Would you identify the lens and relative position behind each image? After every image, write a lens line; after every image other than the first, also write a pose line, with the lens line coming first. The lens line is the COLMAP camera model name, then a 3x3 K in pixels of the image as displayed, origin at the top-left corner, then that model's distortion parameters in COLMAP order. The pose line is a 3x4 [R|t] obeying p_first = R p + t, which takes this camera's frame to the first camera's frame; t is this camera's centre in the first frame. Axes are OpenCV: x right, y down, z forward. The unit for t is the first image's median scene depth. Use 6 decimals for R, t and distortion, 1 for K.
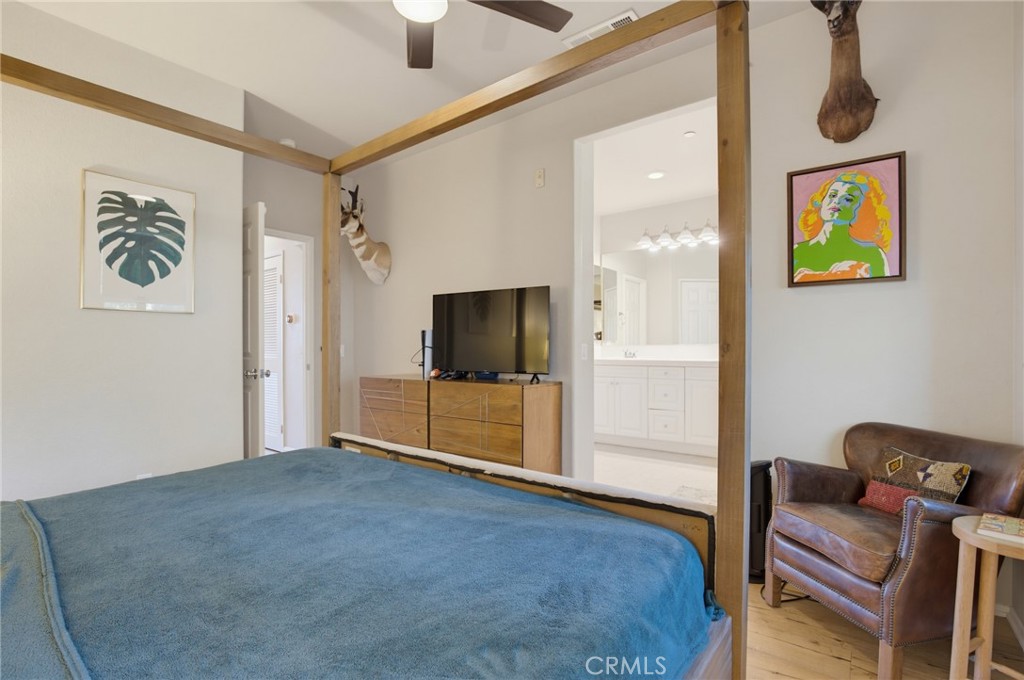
lens RADIAL K [[474.0, 0, 512.0], [0, 474.0, 340.0], [0, 0, 1]] dist [-0.033398, -0.000307]
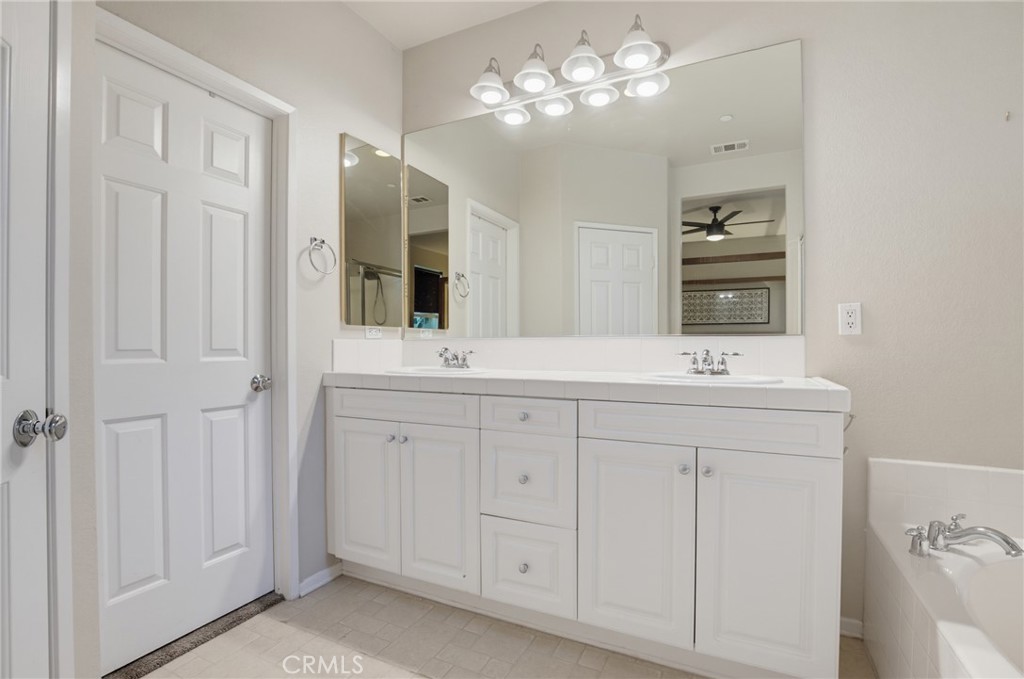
lens RADIAL K [[474.0, 0, 512.0], [0, 474.0, 339.5], [0, 0, 1]] dist [-0.033398, -0.000307]
pose [[0.982891, -0.005812, 0.184097, 0.218027], [0.004446, 0.999959, 0.007835, 0.009134], [-0.184135, -0.006882, 0.982877, 0.569016]]
